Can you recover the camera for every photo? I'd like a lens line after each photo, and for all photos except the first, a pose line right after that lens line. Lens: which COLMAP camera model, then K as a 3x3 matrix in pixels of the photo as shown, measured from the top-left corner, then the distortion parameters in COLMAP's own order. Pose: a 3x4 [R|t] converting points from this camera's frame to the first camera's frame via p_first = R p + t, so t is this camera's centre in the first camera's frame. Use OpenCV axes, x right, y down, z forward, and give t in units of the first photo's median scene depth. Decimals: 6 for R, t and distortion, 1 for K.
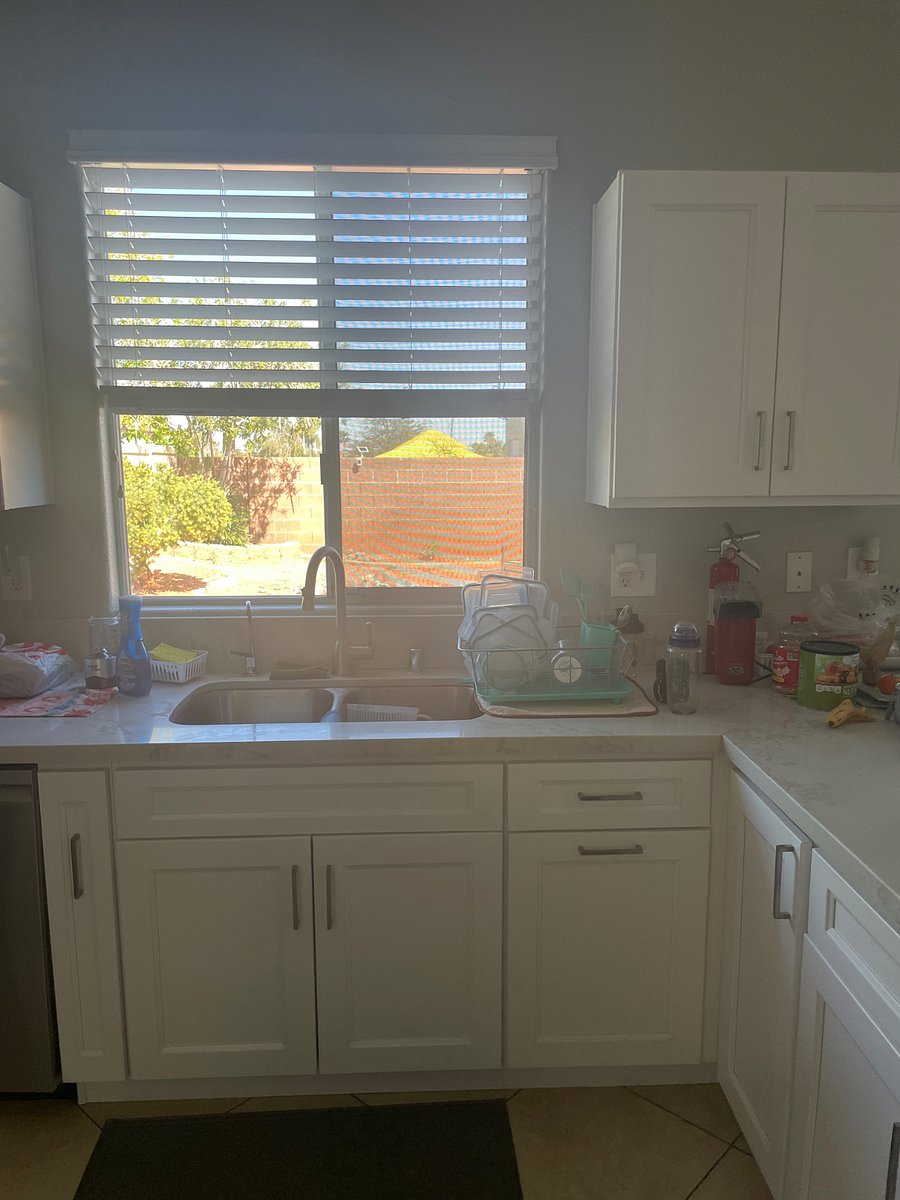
lens RADIAL K [[909.1, 0, 454.2], [0, 909.1, 604.2], [0, 0, 1]] dist [0.080566, -0.085531]
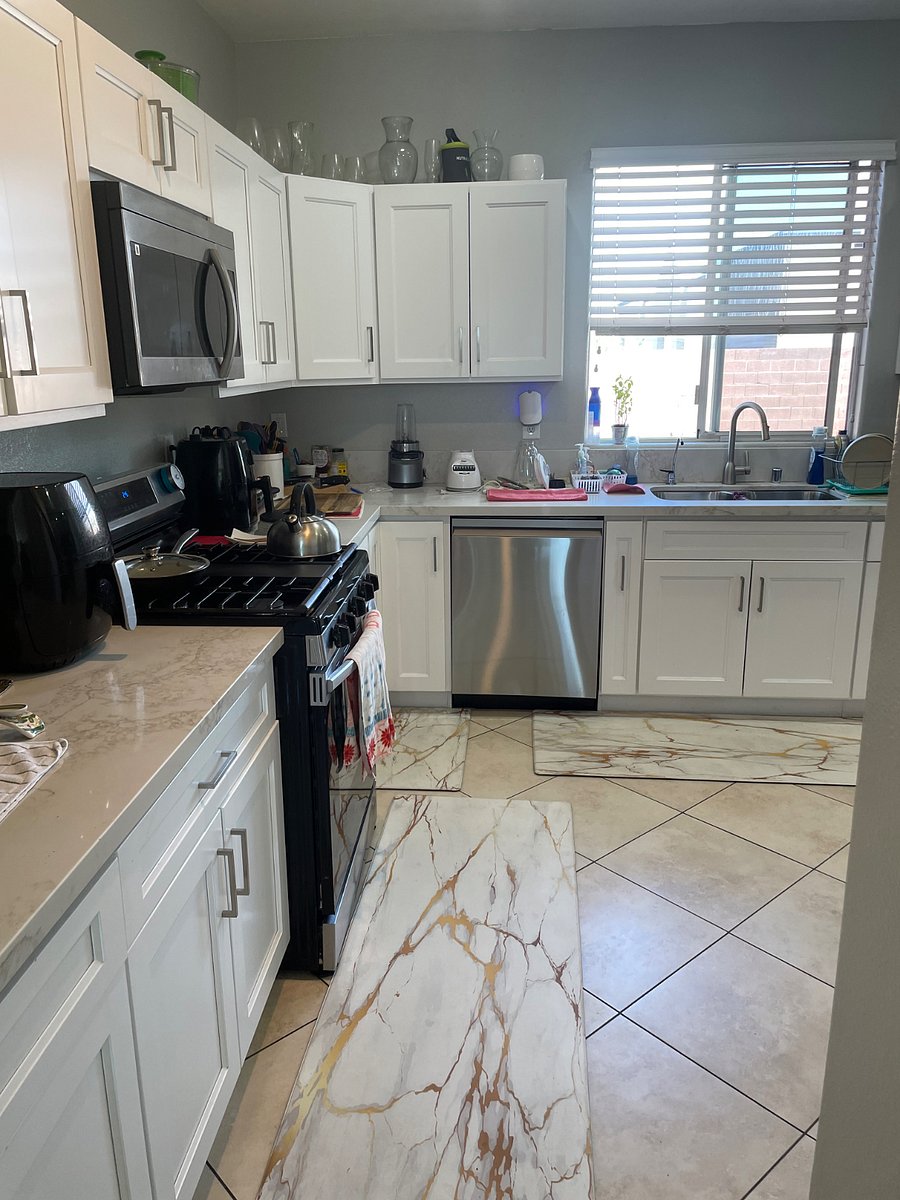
lens RADIAL K [[909.1, 0, 440.1], [0, 909.1, 591.4], [0, 0, 1]] dist [0.080566, -0.085531]
pose [[0.992885, 0.022348, -0.116962, -0.553505], [-0.011339, 0.995511, 0.093962, 0.149592], [0.118537, -0.091967, 0.988681, -0.871881]]
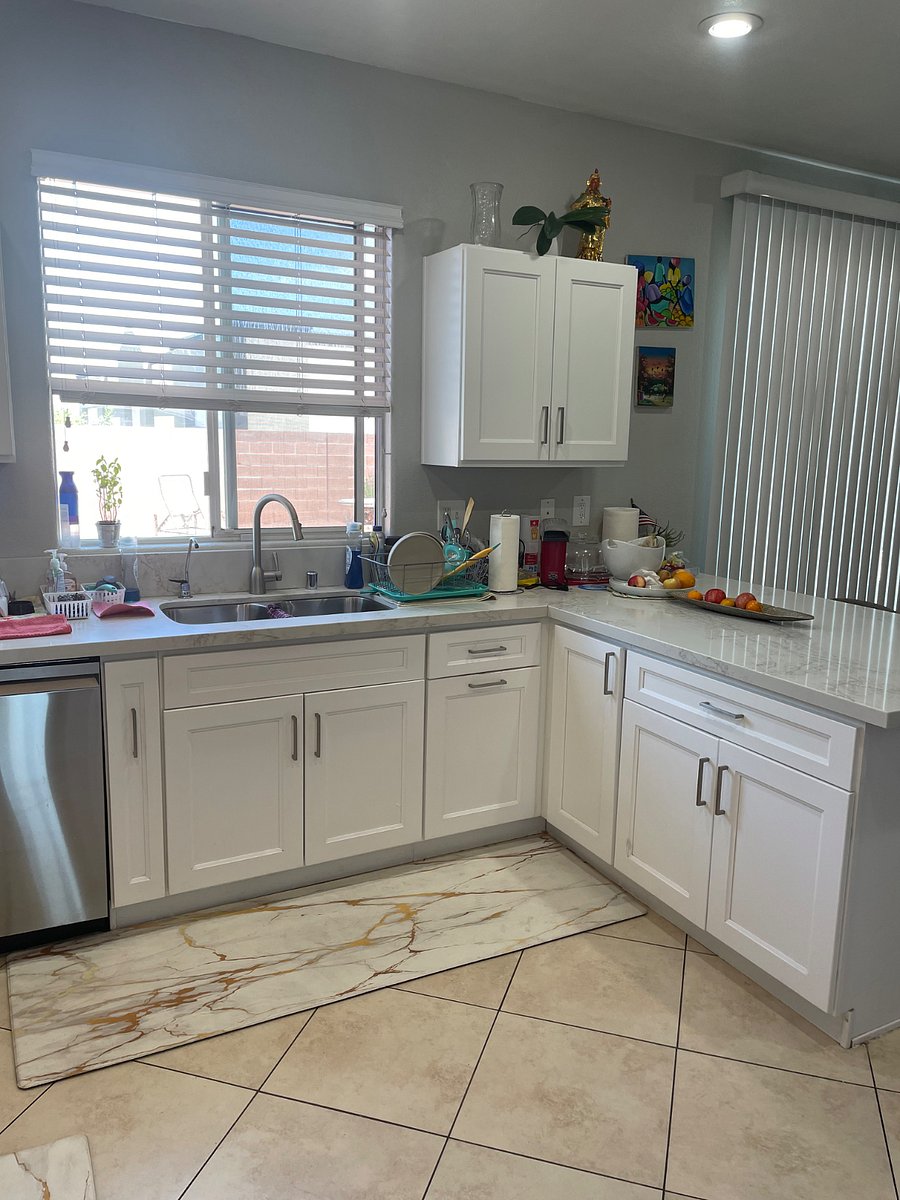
lens RADIAL K [[909.1, 0, 451.8], [0, 909.1, 596.2], [0, 0, 1]] dist [0.080566, -0.085531]
pose [[0.901871, -0.051914, 0.428876, -0.546787], [0.044407, 0.998635, 0.027499, 0.071559], [-0.429718, -0.005755, 0.902945, -0.382799]]
